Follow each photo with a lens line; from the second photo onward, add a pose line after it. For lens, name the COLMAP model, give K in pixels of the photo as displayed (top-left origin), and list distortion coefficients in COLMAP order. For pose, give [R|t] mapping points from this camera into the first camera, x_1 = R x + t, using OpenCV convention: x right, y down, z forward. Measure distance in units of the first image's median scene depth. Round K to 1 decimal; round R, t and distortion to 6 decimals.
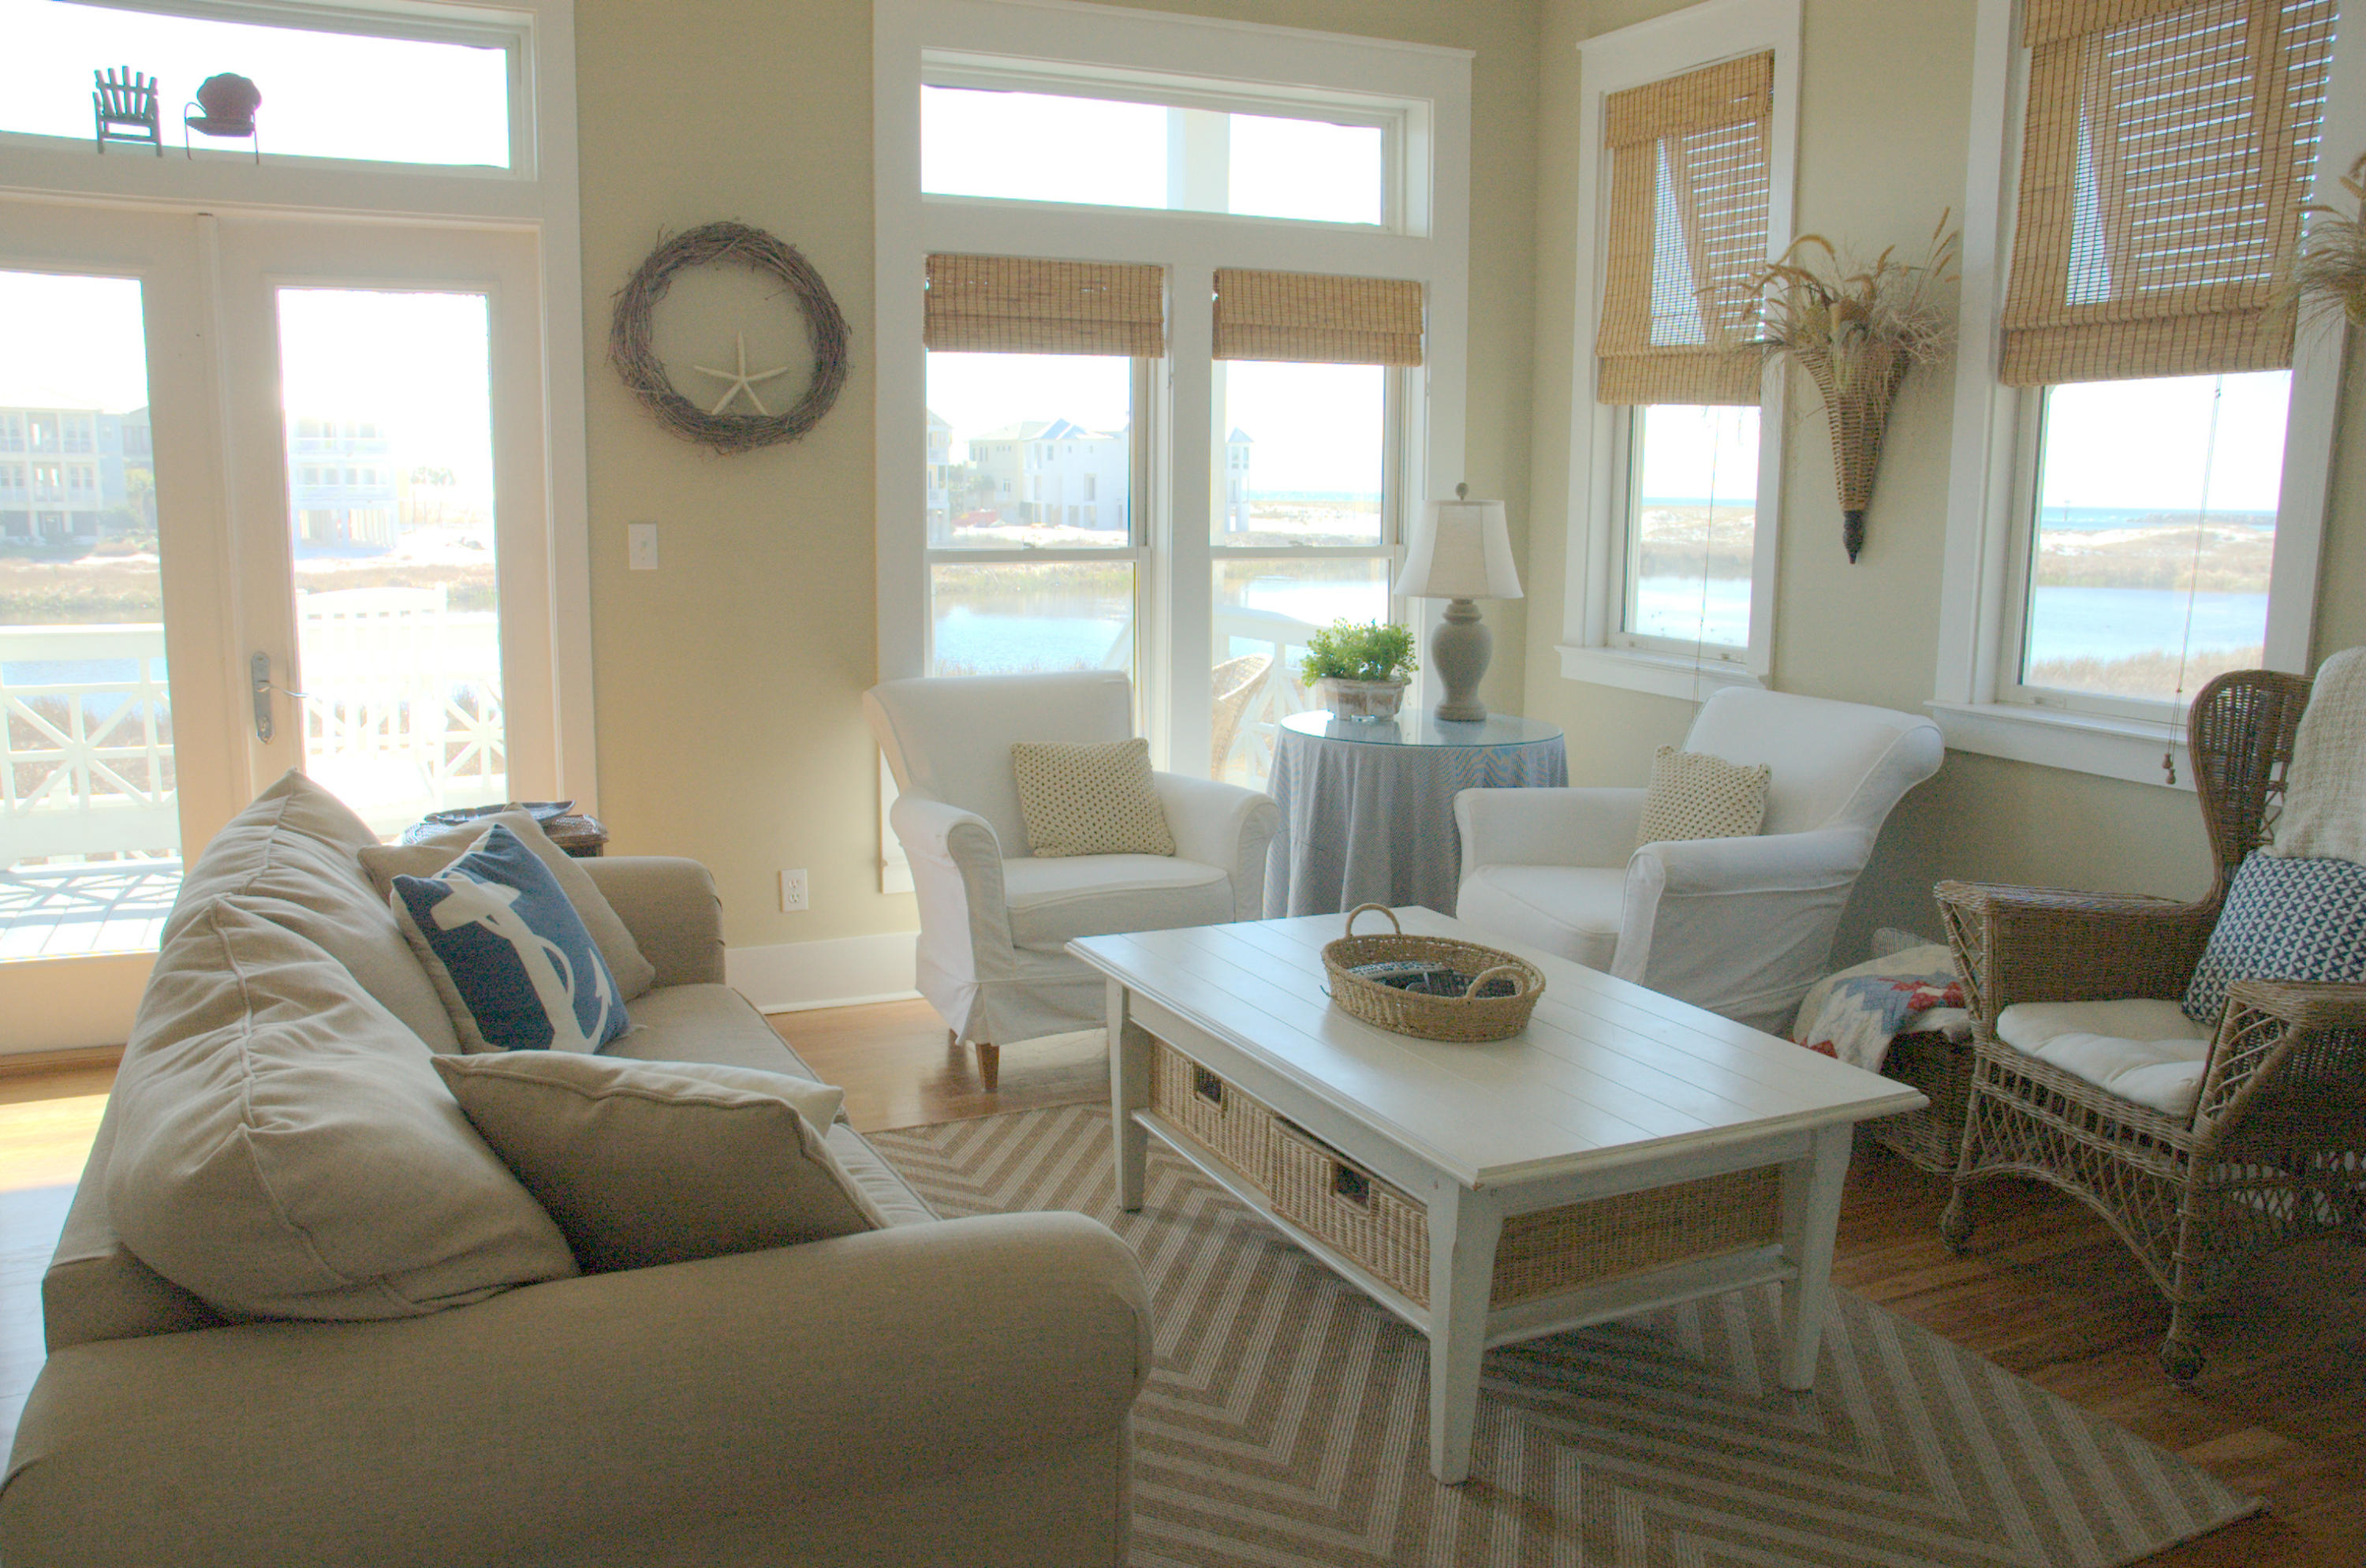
lens RADIAL K [[1828.9, 0, 1183.0], [0, 1828.9, 784.0], [0, 0, 1]] dist [-0.163696, 0.152459]
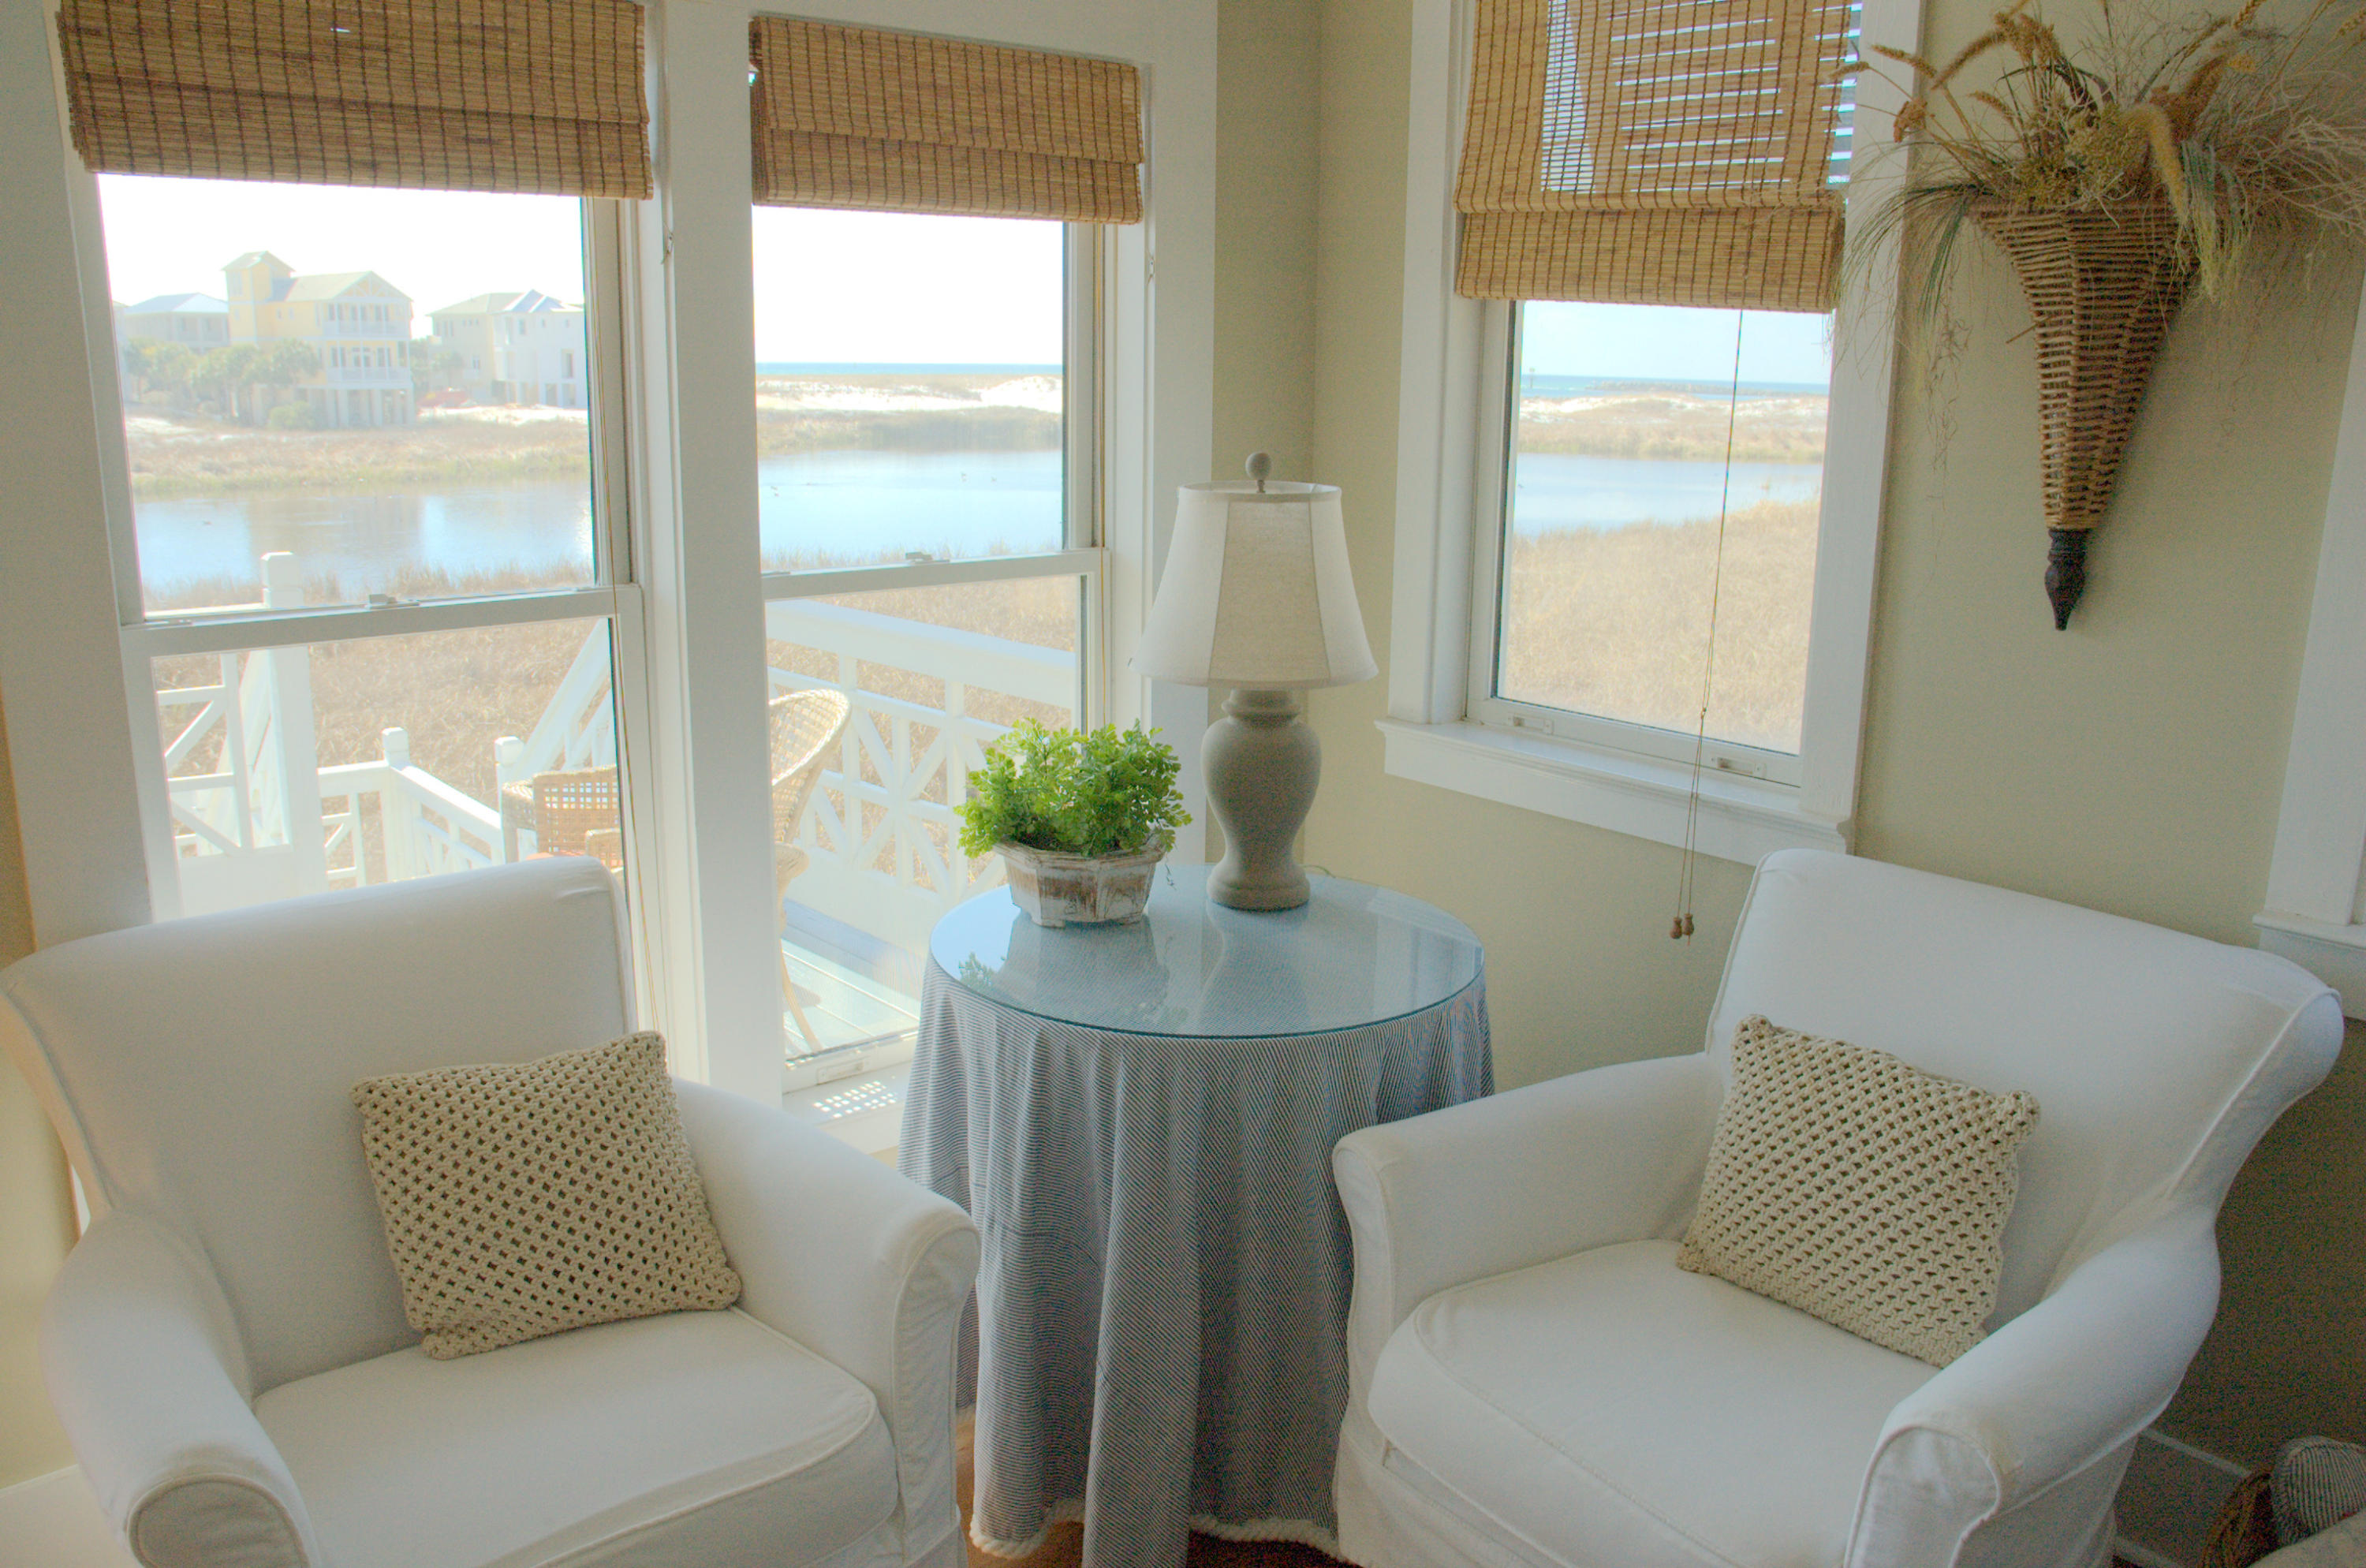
lens RADIAL K [[1828.9, 0, 1183.0], [0, 1828.9, 784.0], [0, 0, 1]] dist [-0.163696, 0.152459]
pose [[0.962958, -0.055596, 0.263857, -0.008389], [0.037271, 0.996565, 0.073956, -0.113473], [-0.267062, -0.061382, 0.961723, 0.514268]]
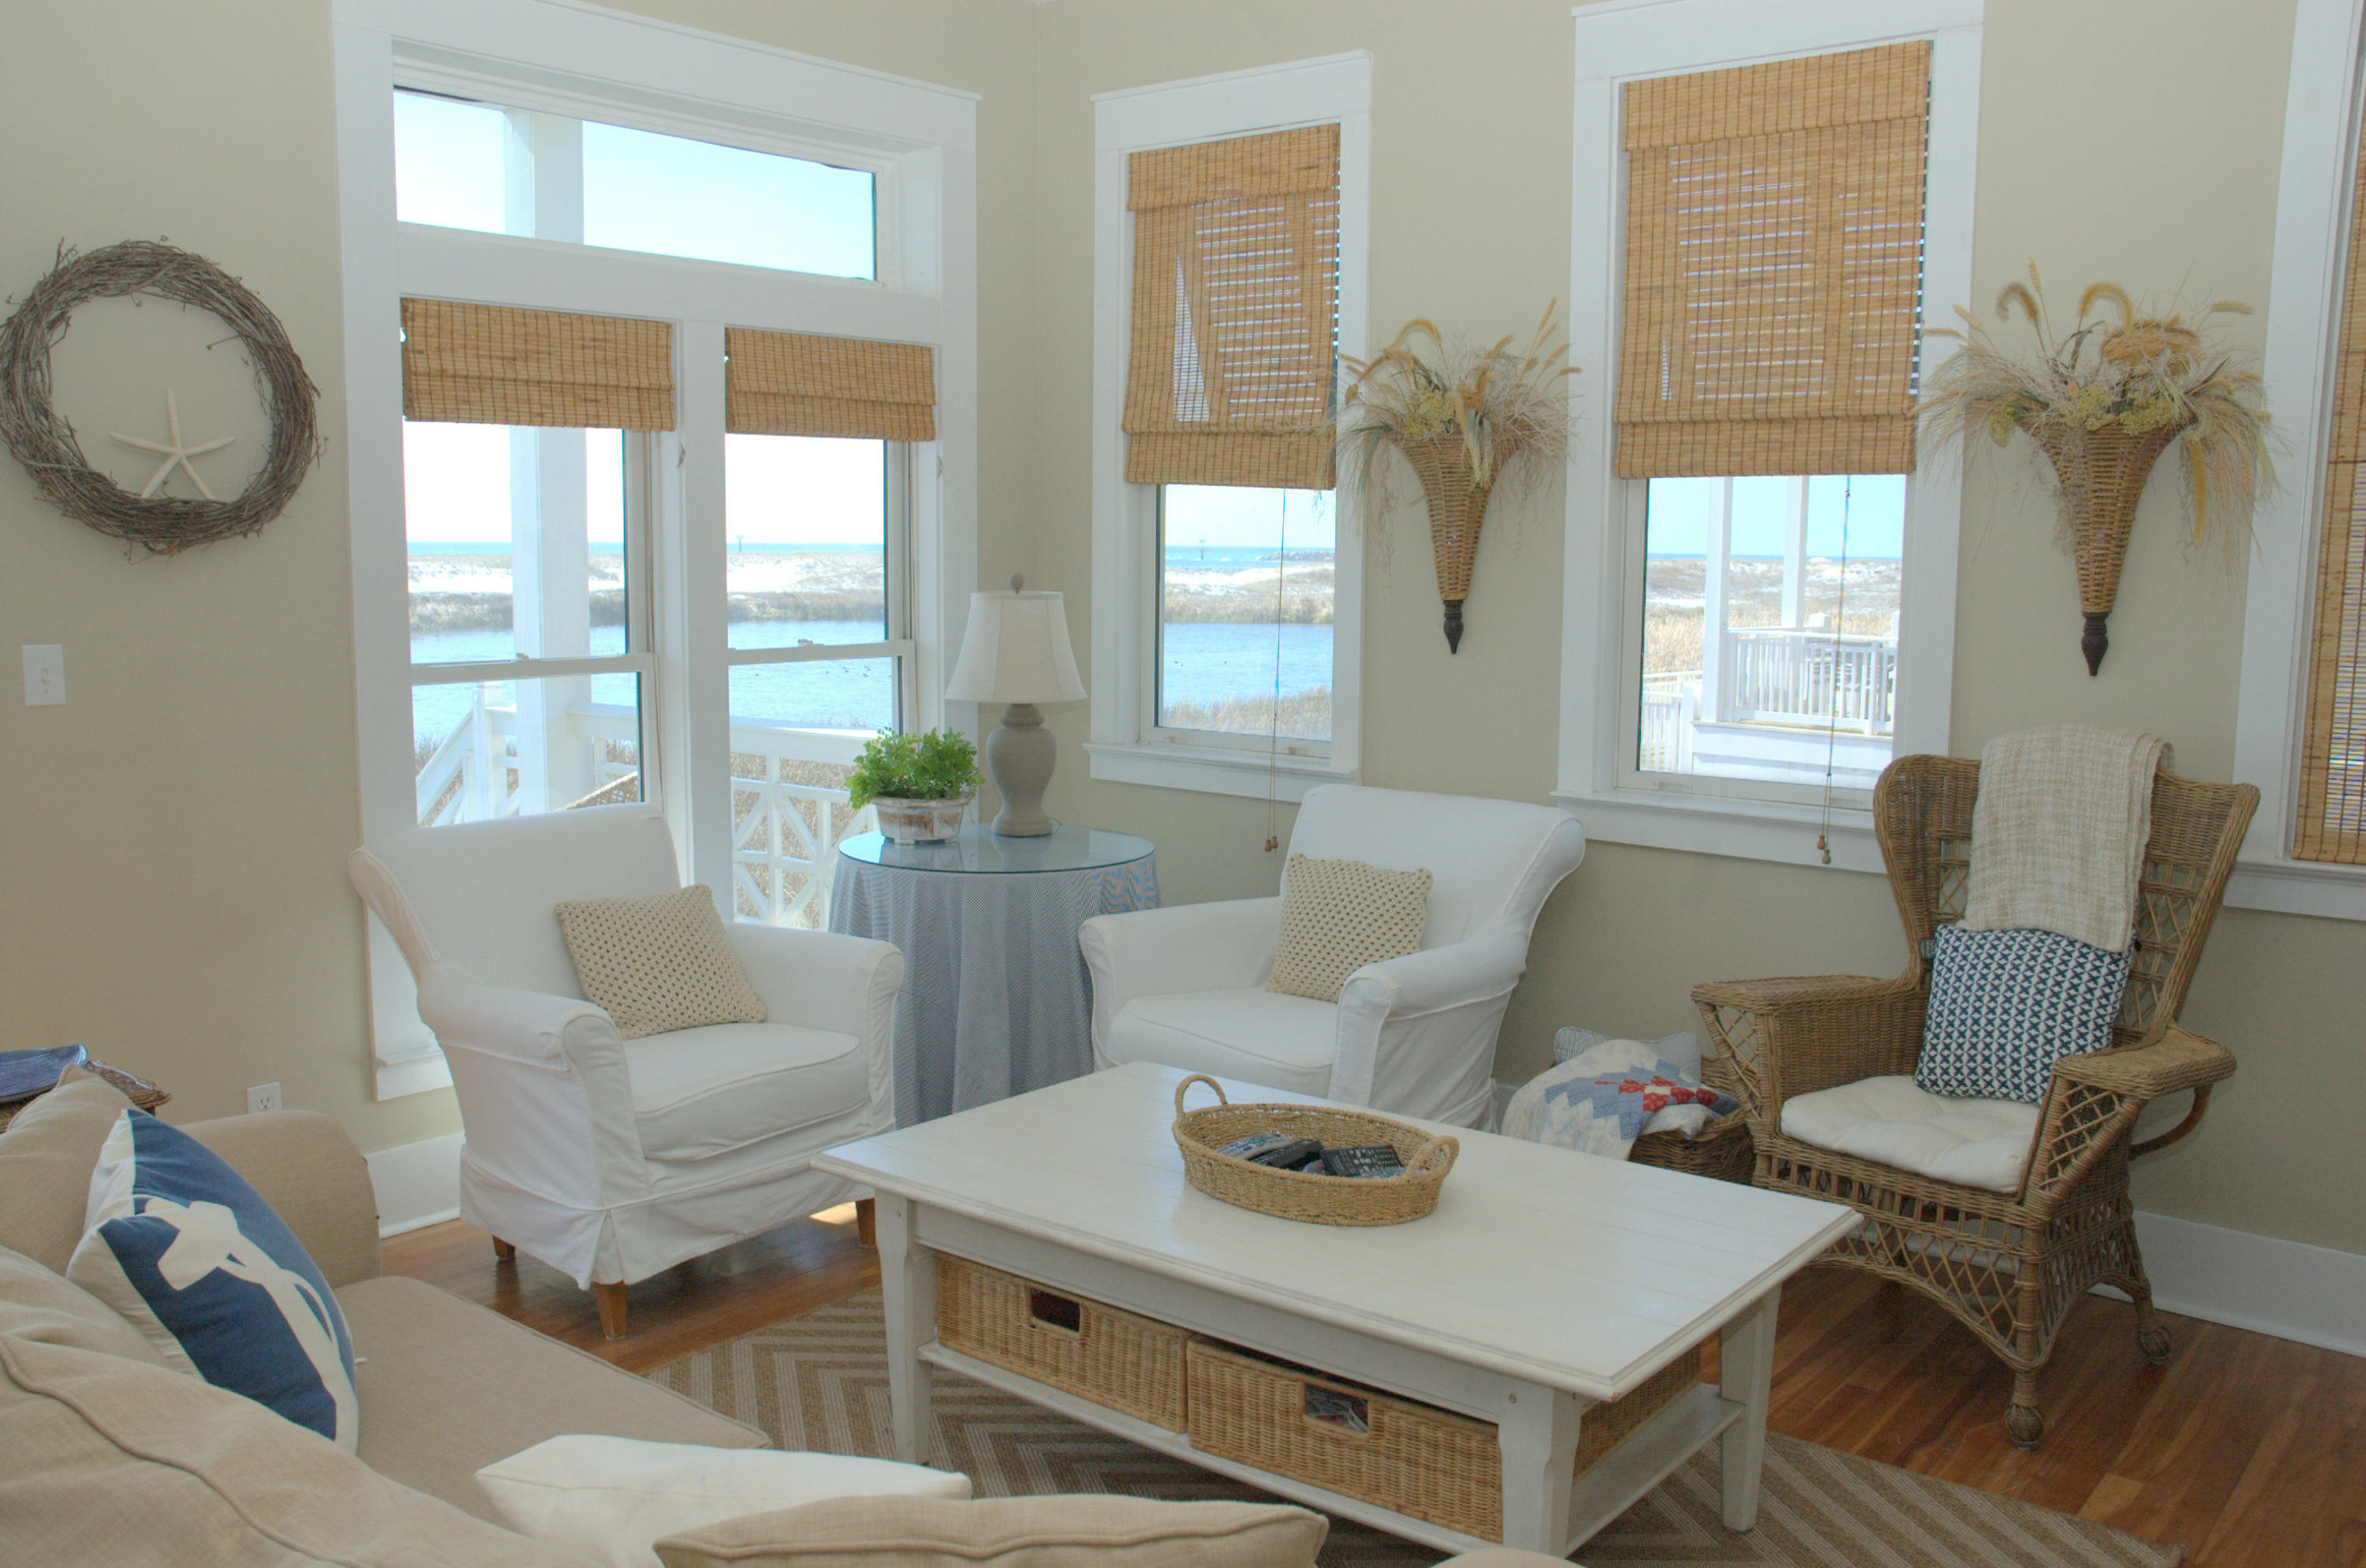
lens RADIAL K [[1957.9, 0, 1183.0], [0, 1957.9, 784.0], [0, 0, 1]] dist [-0.163289, 0.194068]
pose [[0.900689, -0.053867, 0.431113, -0.199919], [0.068774, 0.997450, -0.019055, -0.037701], [-0.428987, 0.046812, 0.902097, 0.094760]]
